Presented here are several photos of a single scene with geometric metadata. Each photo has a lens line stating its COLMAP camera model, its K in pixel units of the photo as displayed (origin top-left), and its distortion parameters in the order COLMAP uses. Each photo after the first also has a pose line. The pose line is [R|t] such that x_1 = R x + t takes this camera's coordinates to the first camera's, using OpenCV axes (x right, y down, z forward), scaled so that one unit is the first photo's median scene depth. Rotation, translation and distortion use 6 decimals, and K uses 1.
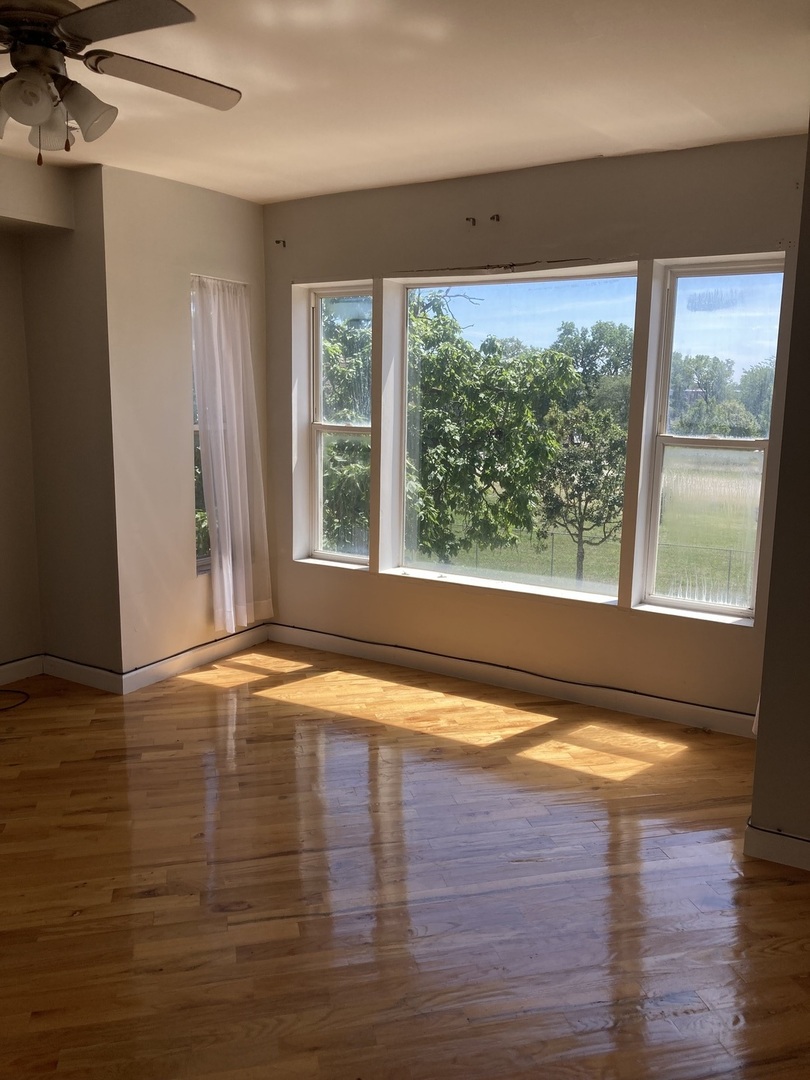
lens RADIAL K [[890.2, 0, 405.0], [0, 890.2, 540.0], [0, 0, 1]] dist [0.046978, -0.010642]
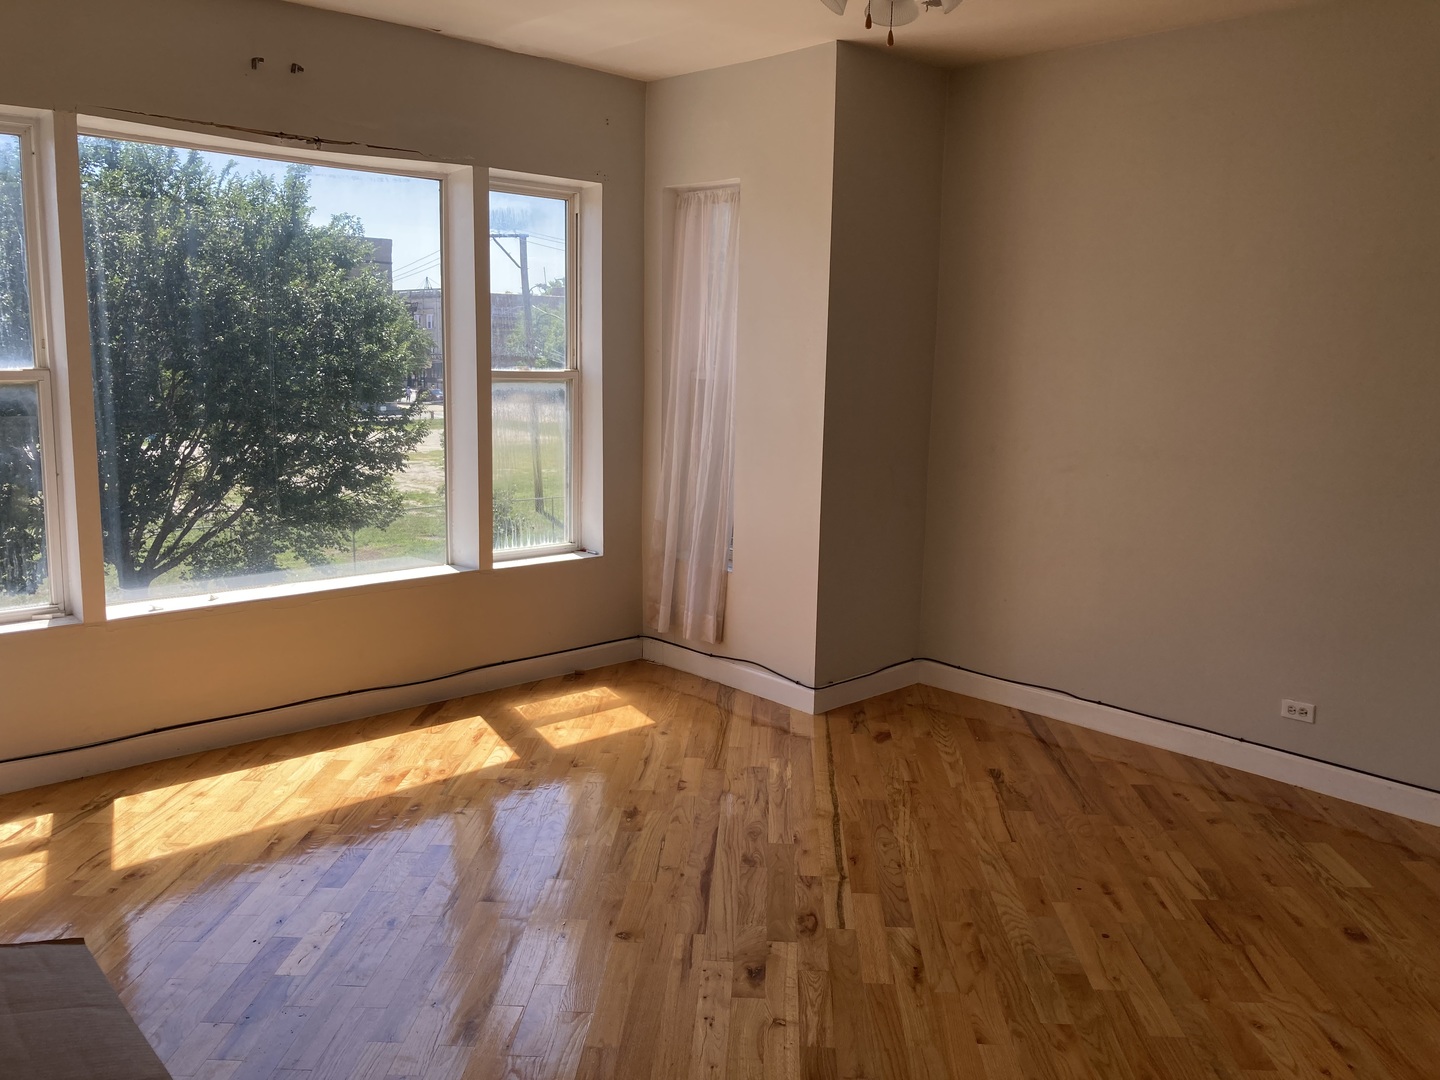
lens RADIAL K [[1186.9, 0, 720.0], [0, 1186.9, 540.0], [0, 0, 1]] dist [0.046978, -0.010642]
pose [[0.274672, -0.167942, 0.946758, -0.779418], [0.146804, 0.980410, 0.131321, -0.070896], [-0.950265, 0.102918, 0.293945, 0.448301]]
